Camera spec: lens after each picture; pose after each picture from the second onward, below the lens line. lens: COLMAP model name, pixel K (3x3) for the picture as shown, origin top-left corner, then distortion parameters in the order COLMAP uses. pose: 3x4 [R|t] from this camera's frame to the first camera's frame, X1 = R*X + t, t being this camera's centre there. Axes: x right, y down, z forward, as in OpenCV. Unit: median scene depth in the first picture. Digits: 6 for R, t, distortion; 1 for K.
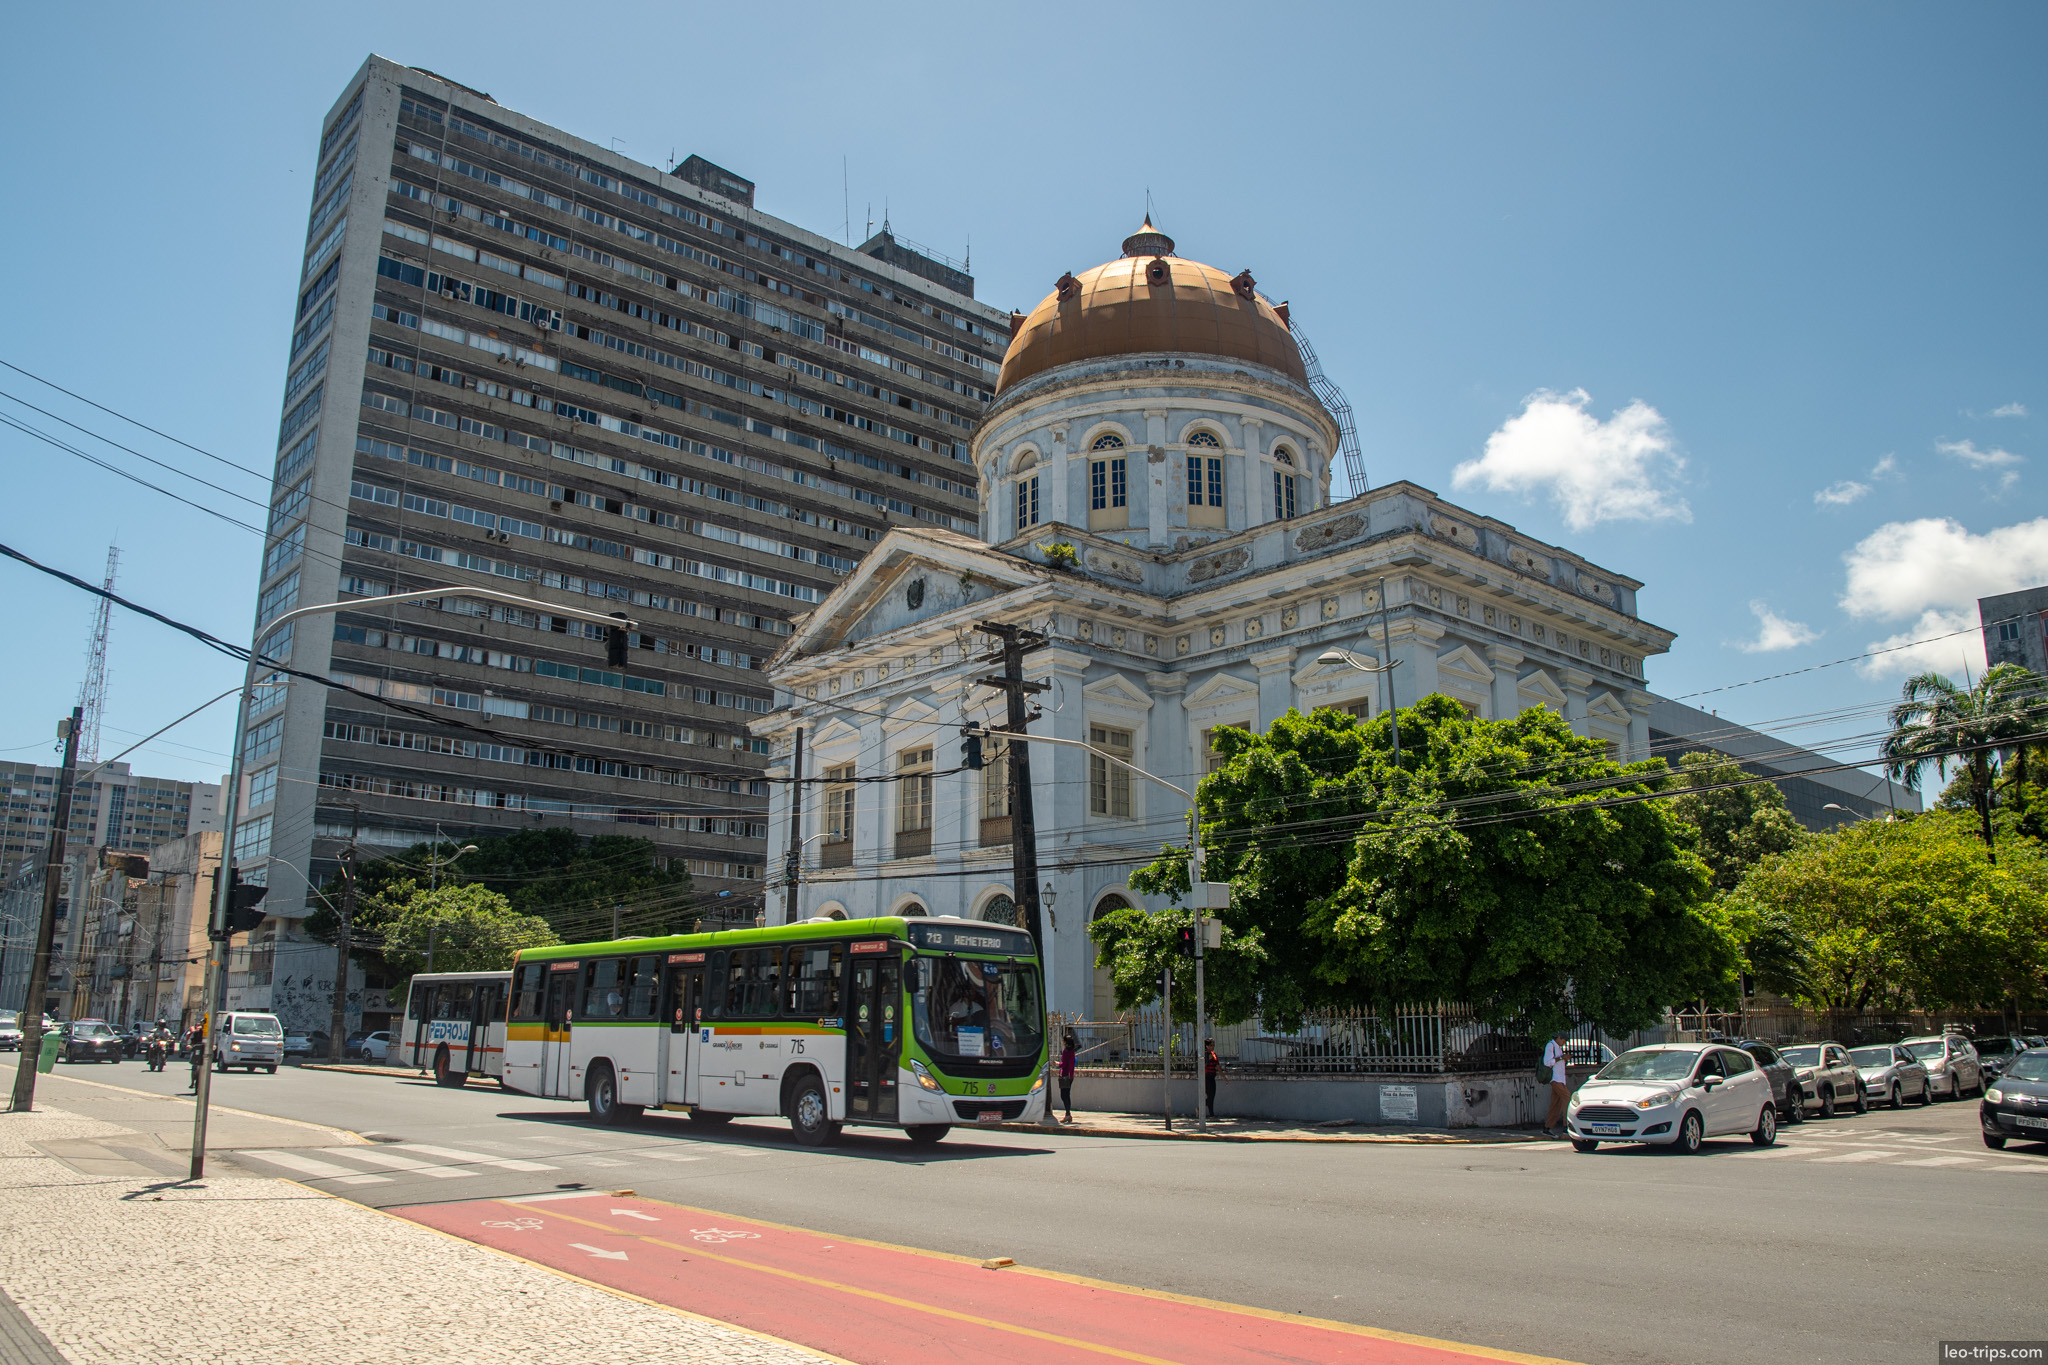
lens RADIAL K [[1500.3, 0, 1024.0], [0, 1500.3, 682.5], [0, 0, 1]] dist [-0.124800, 0.055999]
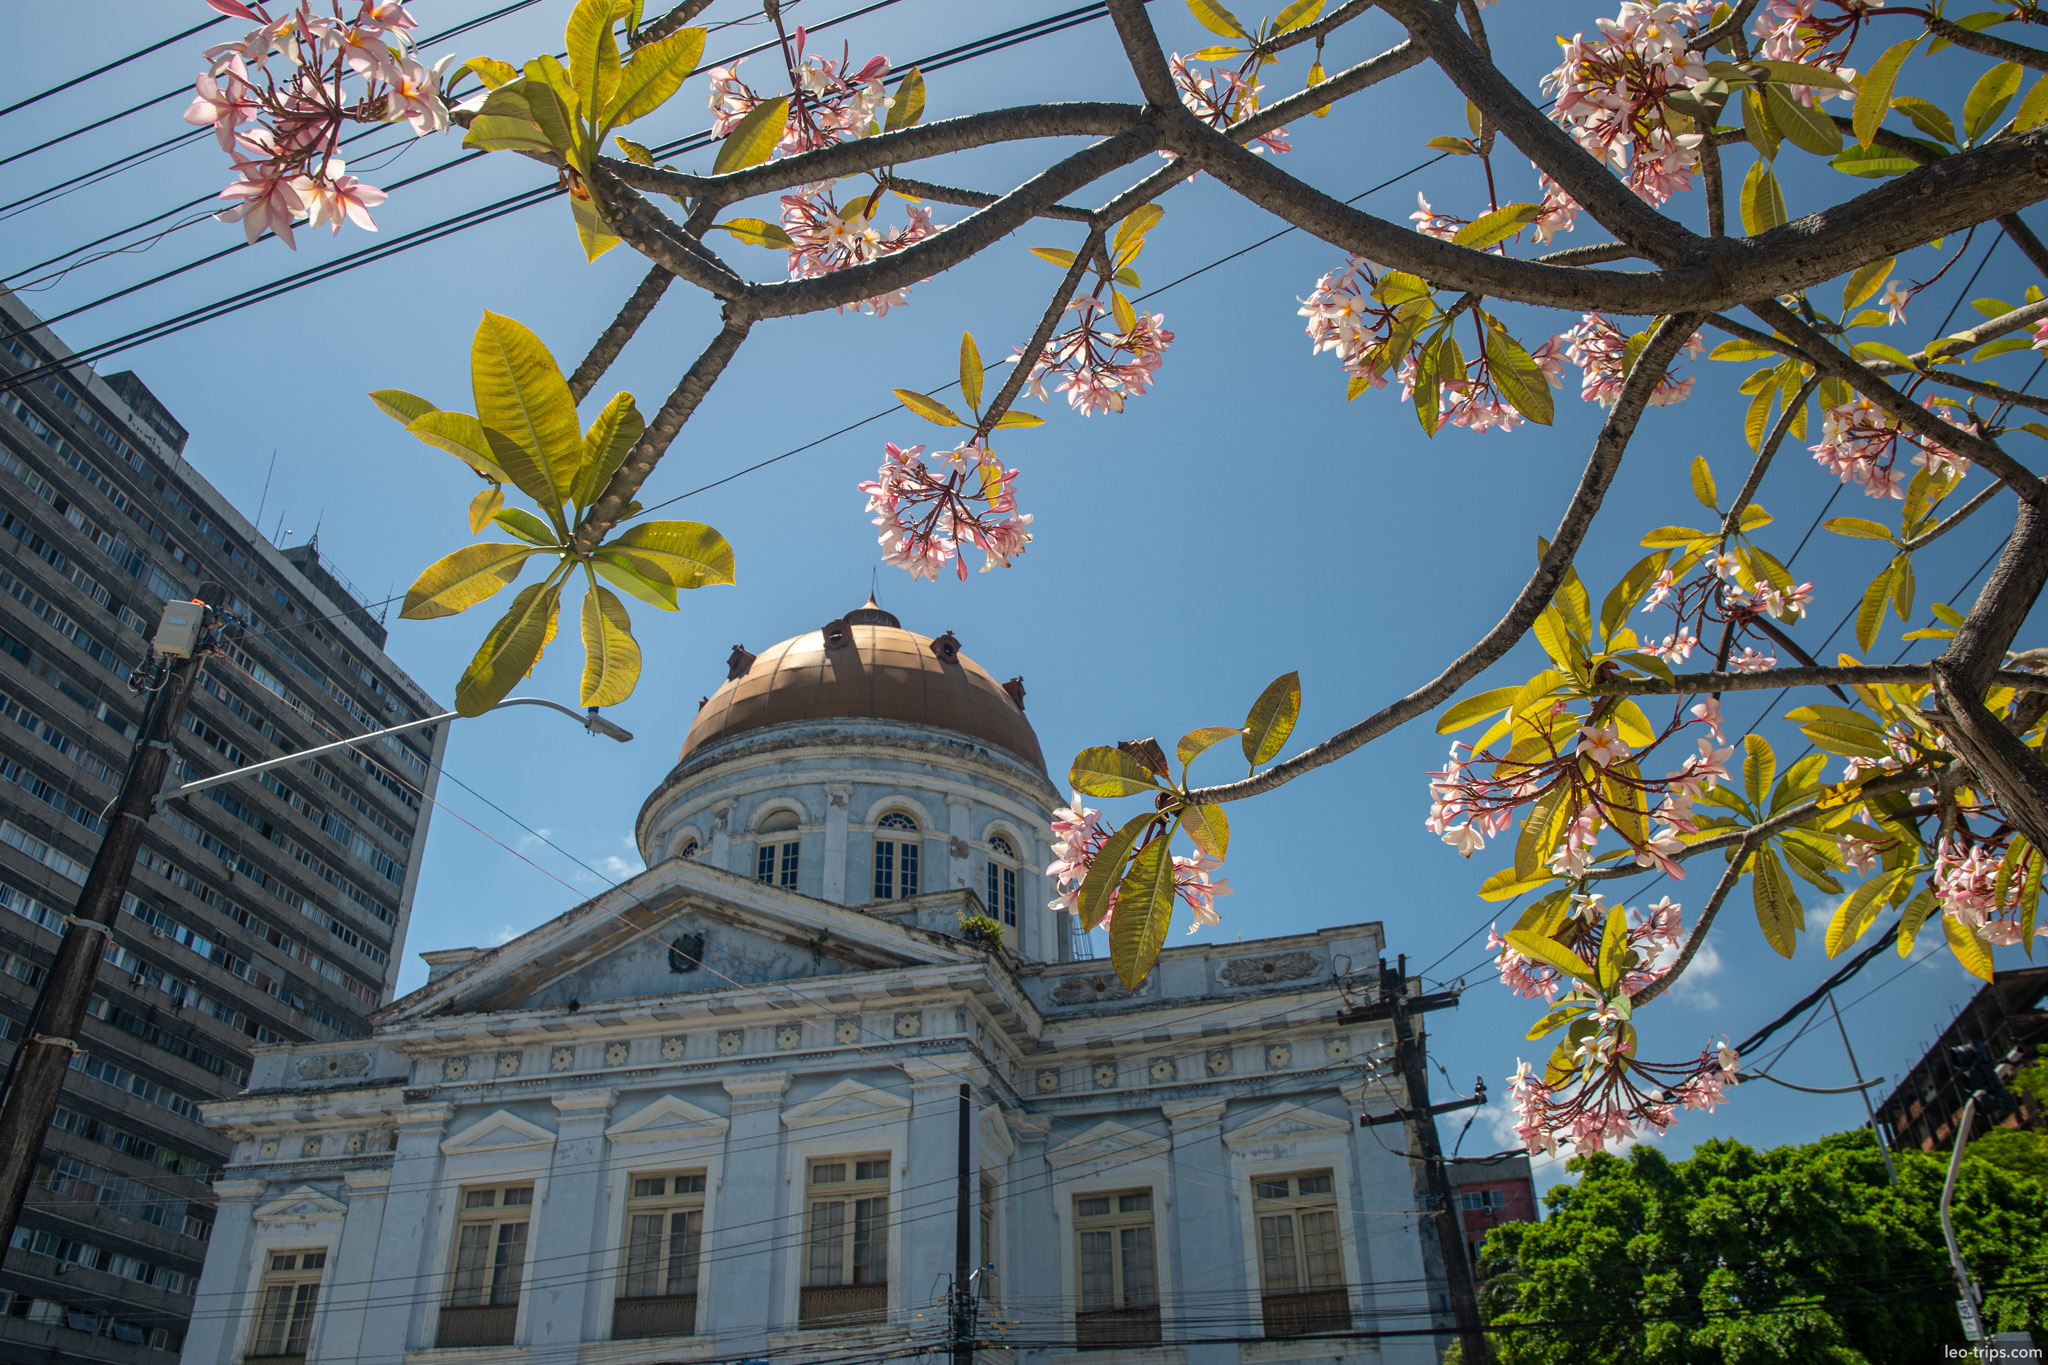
lens RADIAL K [[1500.3, 0, 1024.0], [0, 1500.3, 682.5], [0, 0, 1]] dist [-0.124800, 0.055999]
pose [[0.814673, 0.293643, 0.500082, -0.279813], [-0.101973, 0.921428, -0.374930, 0.060124], [-0.570884, 0.254450, 0.780606, 0.269769]]
